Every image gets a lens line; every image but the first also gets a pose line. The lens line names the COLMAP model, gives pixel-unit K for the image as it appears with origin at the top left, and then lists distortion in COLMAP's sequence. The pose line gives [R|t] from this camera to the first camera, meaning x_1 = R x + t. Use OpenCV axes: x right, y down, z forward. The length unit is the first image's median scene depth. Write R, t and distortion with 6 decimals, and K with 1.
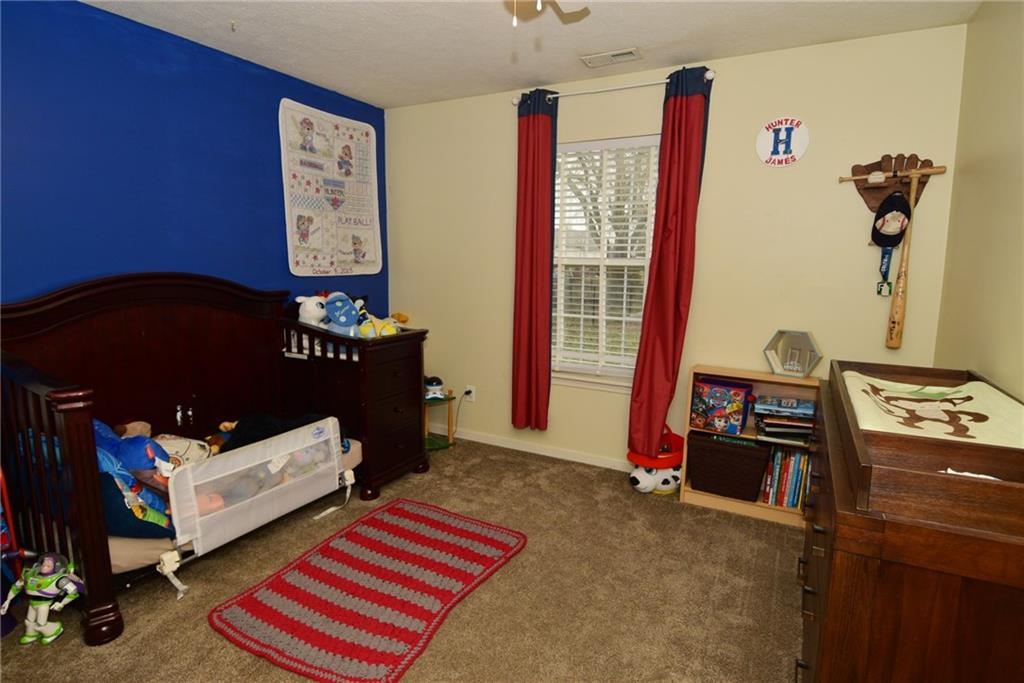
lens RADIAL K [[540.1, 0, 509.0], [0, 540.1, 338.7], [0, 0, 1]] dist [0.021187, -0.030479]
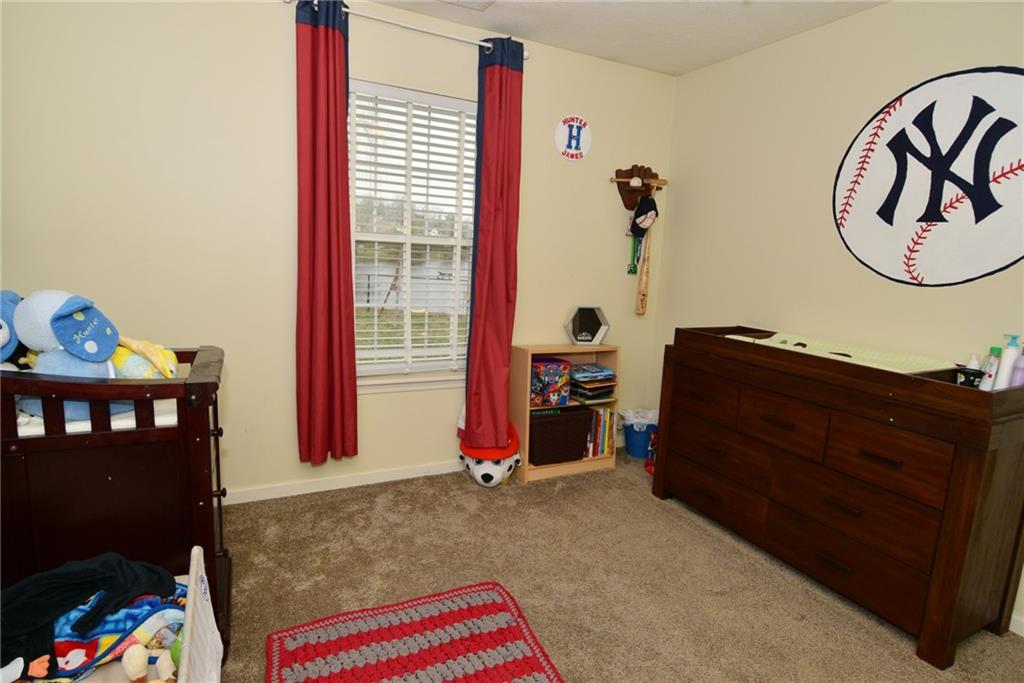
lens RADIAL K [[540.1, 0, 509.0], [0, 540.1, 338.7], [0, 0, 1]] dist [0.021187, -0.030479]
pose [[0.573434, -0.117402, 0.810796, -0.511045], [0.073722, 0.993058, 0.091653, -0.063249], [-0.815928, 0.007216, 0.578108, 0.456523]]
